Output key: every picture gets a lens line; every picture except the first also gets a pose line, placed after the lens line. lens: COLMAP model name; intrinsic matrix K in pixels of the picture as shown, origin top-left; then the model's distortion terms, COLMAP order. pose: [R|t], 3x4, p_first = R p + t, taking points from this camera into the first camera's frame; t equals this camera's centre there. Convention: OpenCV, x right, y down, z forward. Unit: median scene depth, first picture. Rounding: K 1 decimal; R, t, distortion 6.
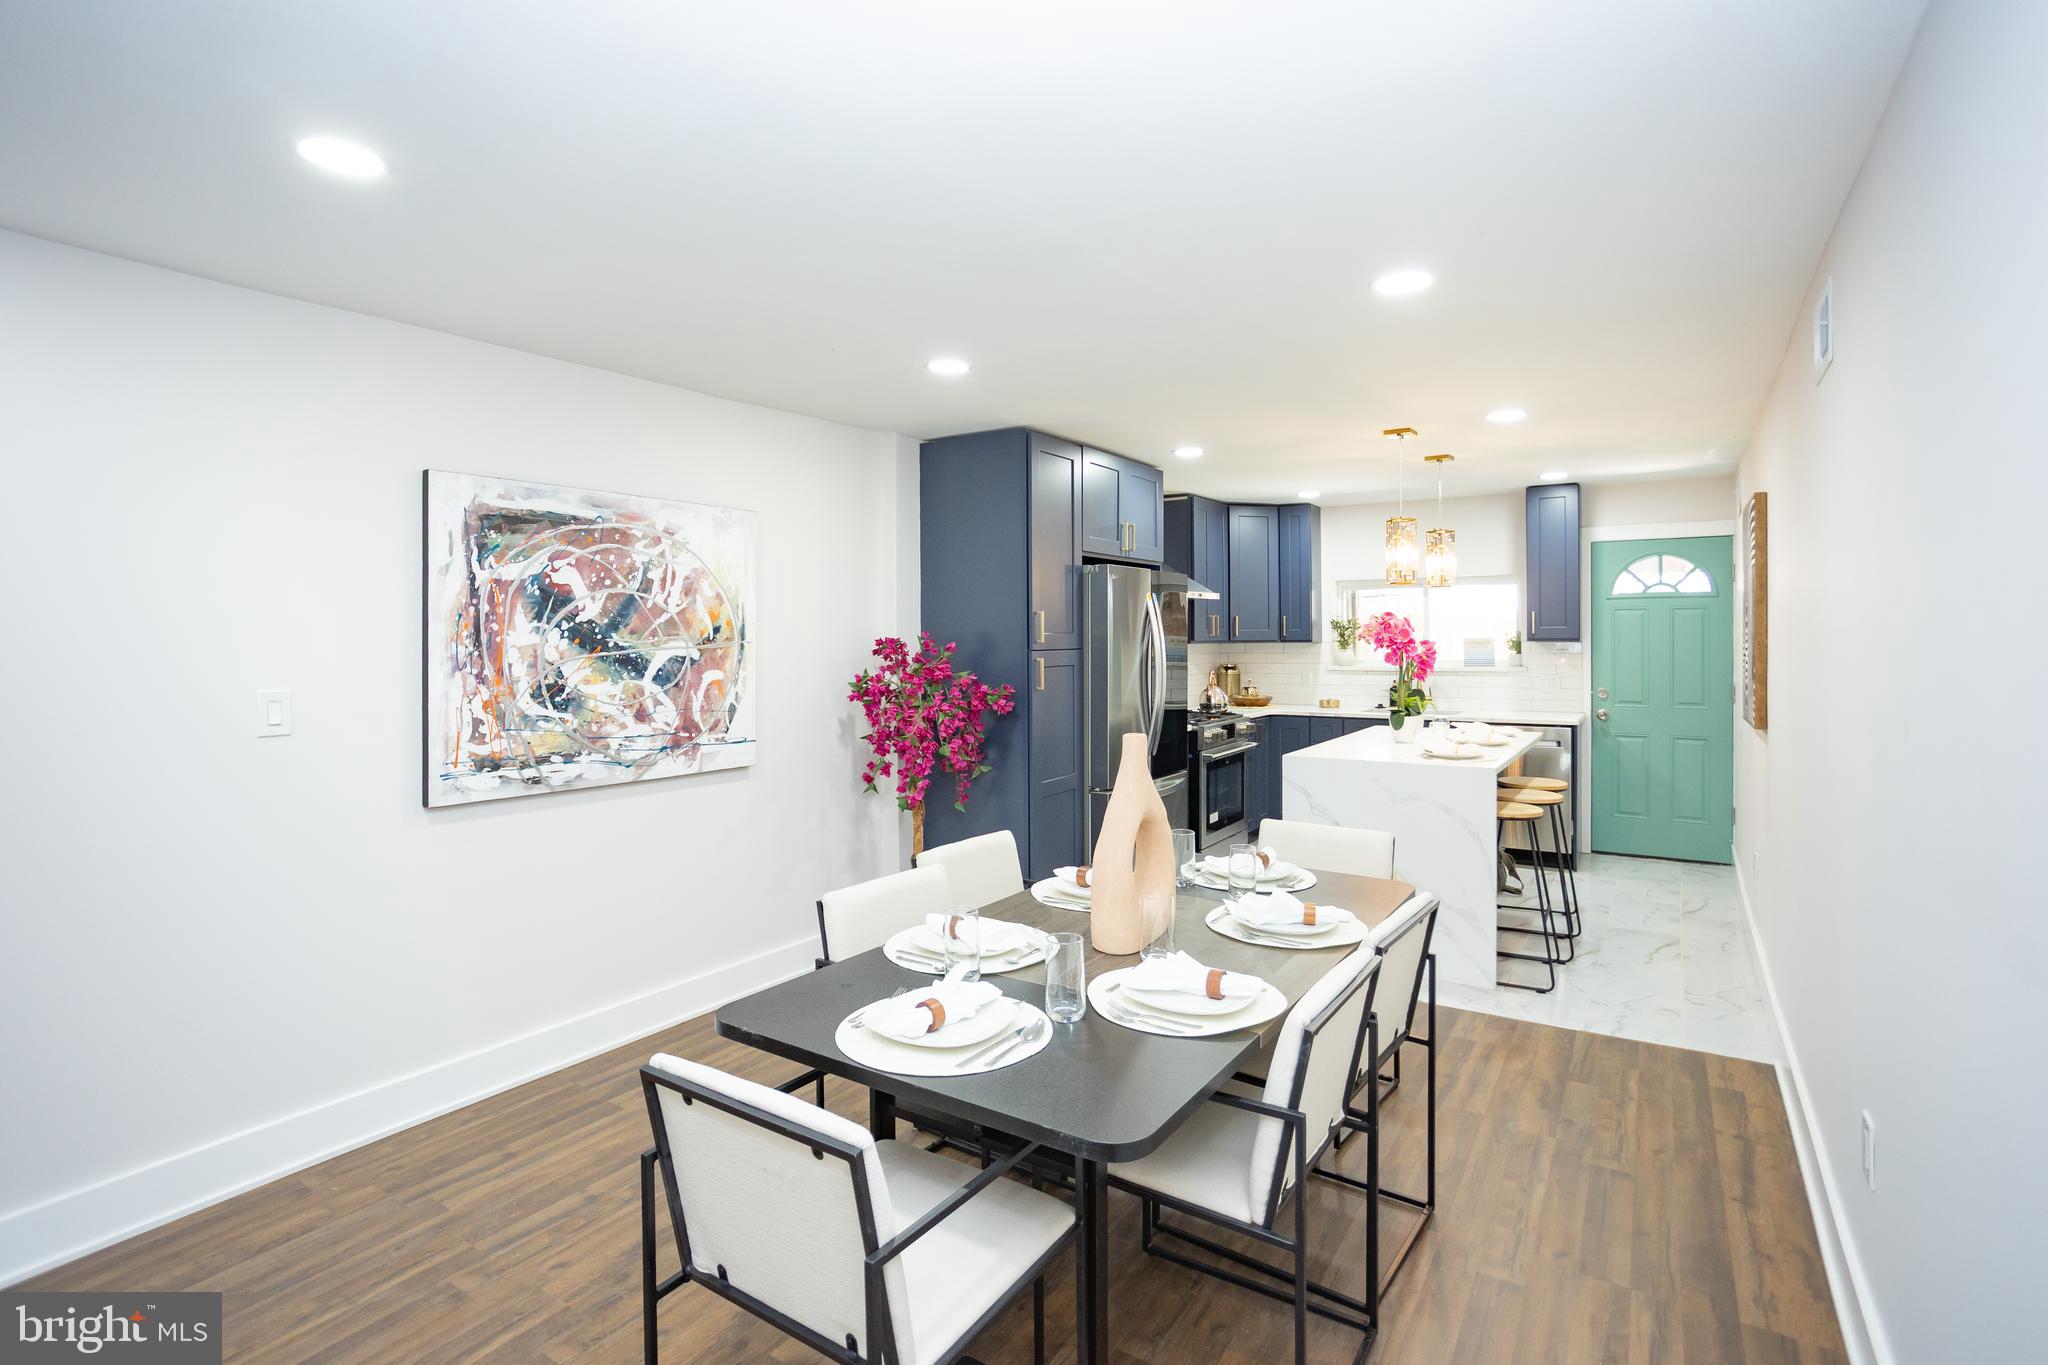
lens RADIAL K [[1012.8, 0, 1008.6], [0, 1012.8, 640.5], [0, 0, 1]] dist [-0.048852, 0.034291]
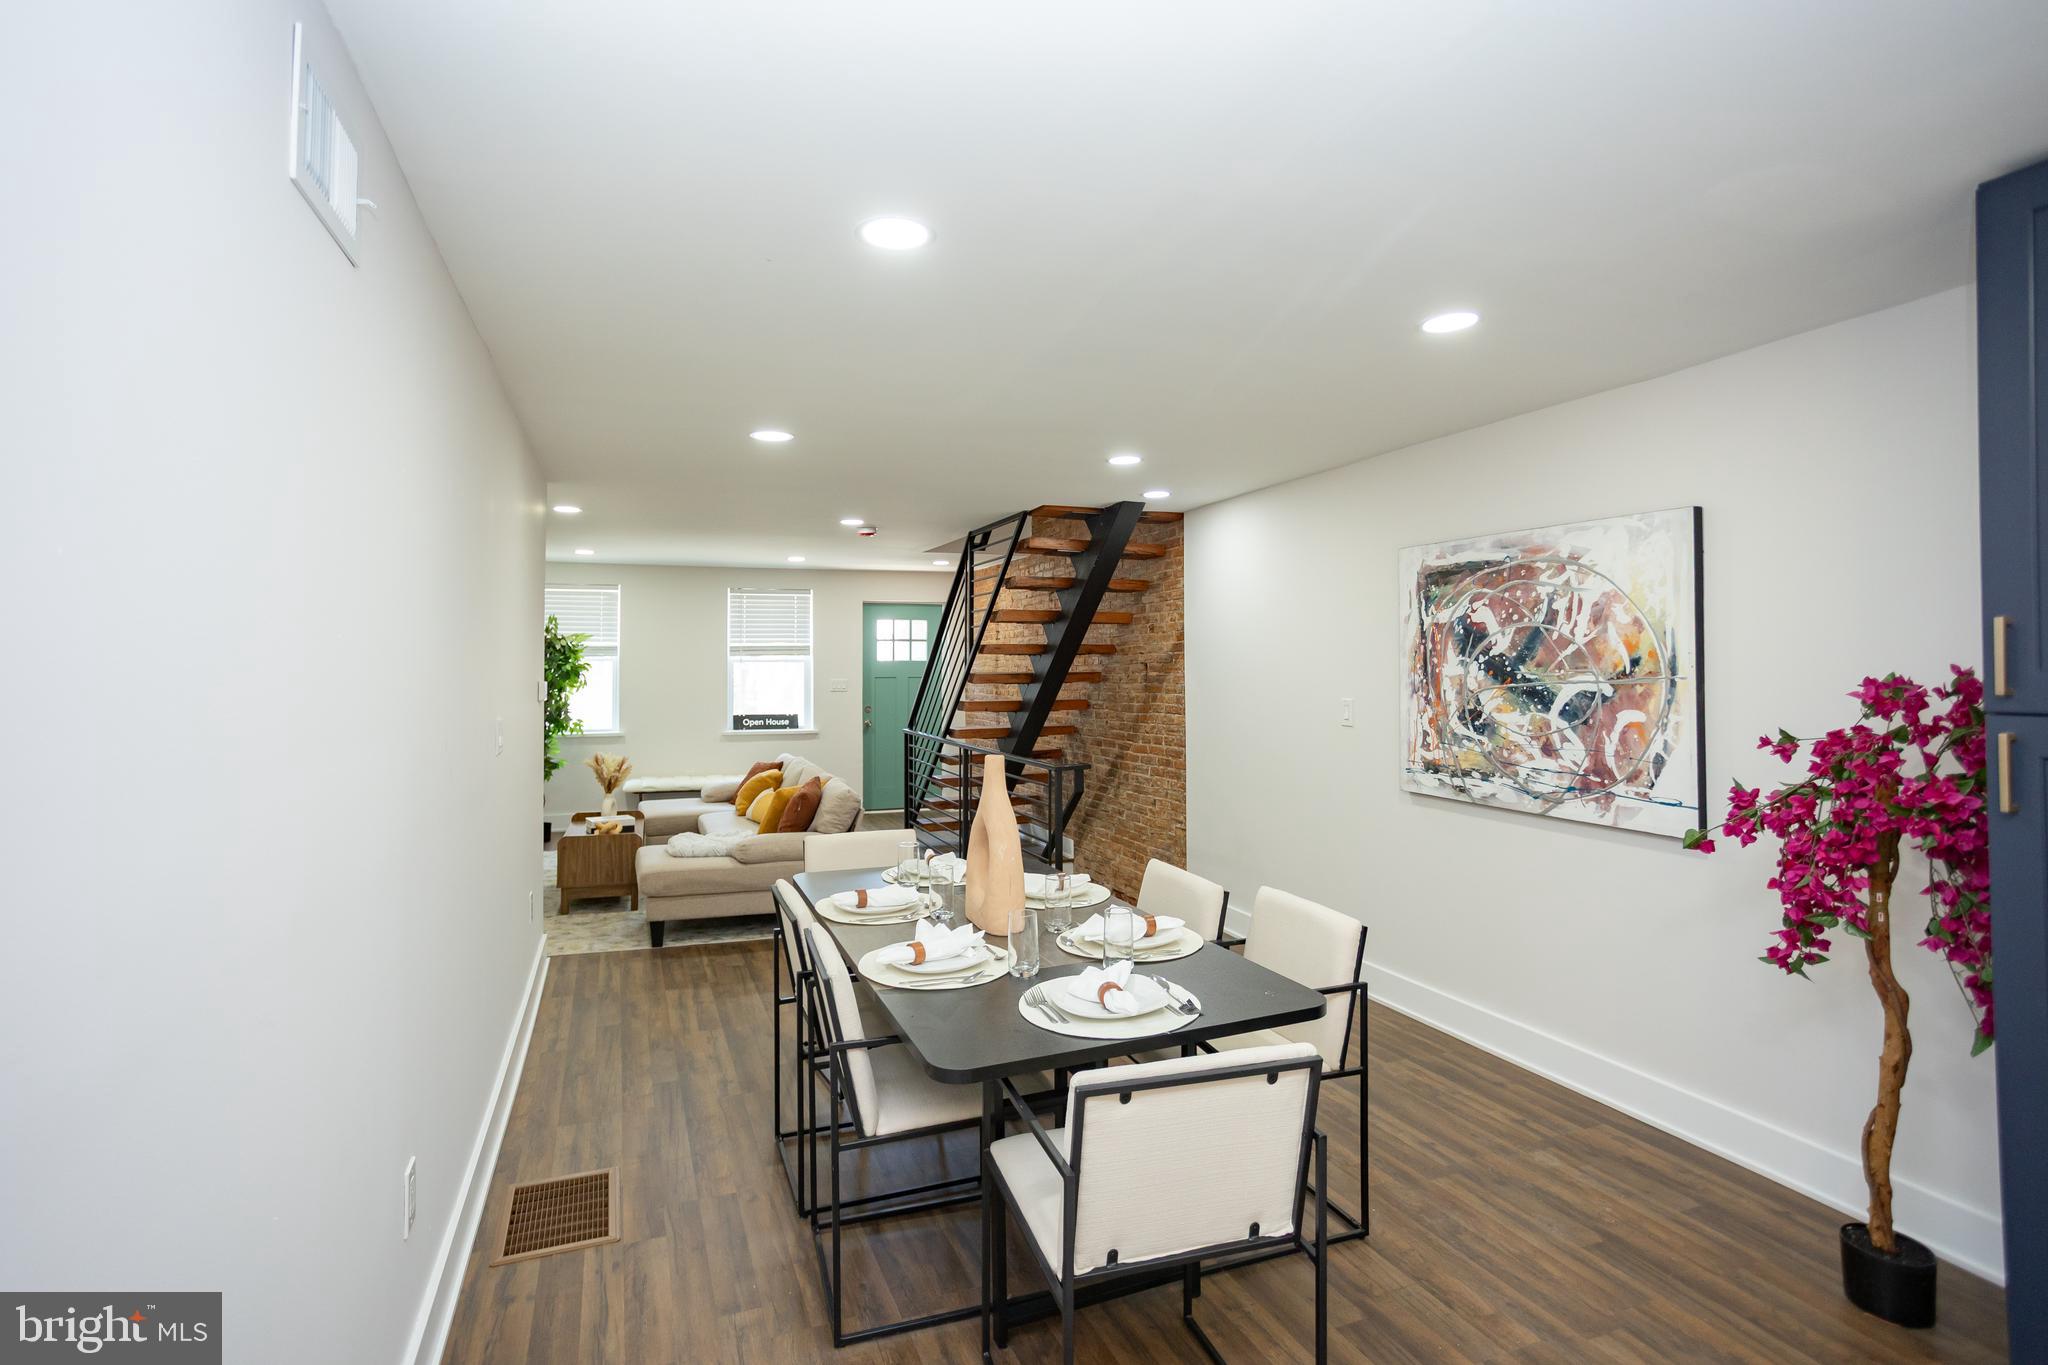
lens RADIAL K [[1000.2, 0, 1017.2], [0, 1000.2, 642.6], [0, 0, 1]] dist [-0.067571, 0.055669]
pose [[-0.573087, -0.010376, -0.819429, 0.739472], [0.002099, 0.999898, -0.014130, -0.017896], [0.819492, -0.009818, -0.573006, 1.155368]]
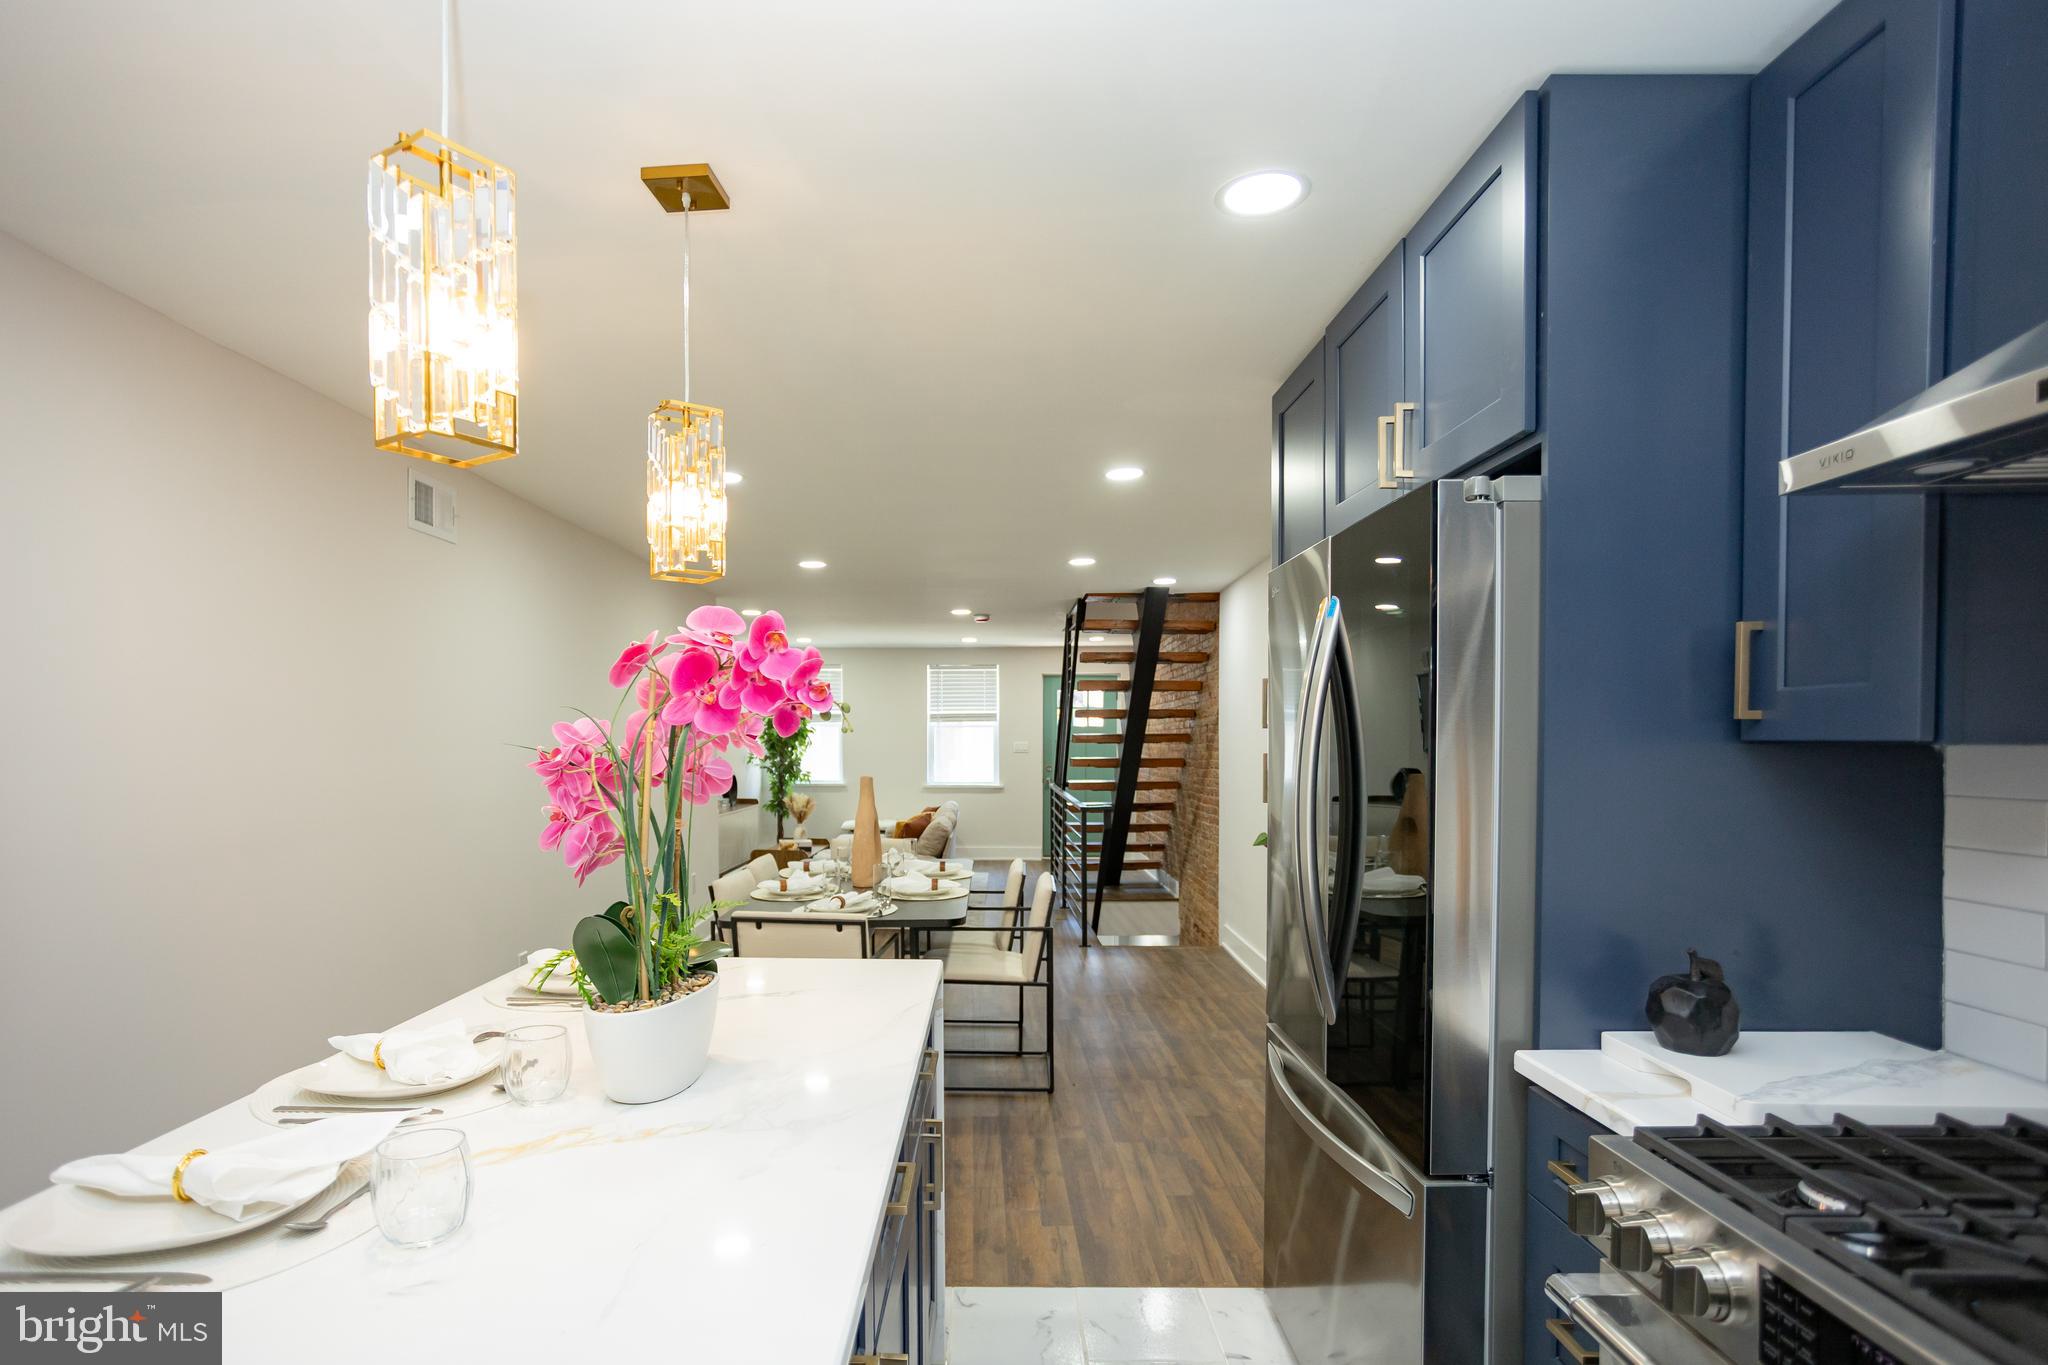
lens RADIAL K [[1028.6, 0, 962.0], [0, 1028.6, 769.9], [0, 0, 1]] dist [-0.053204, 0.034576]
pose [[-0.843496, 0.022364, -0.536670, 0.688249], [0.001761, 0.999243, 0.038872, 0.004192], [0.537132, 0.031843, -0.842897, 1.838742]]
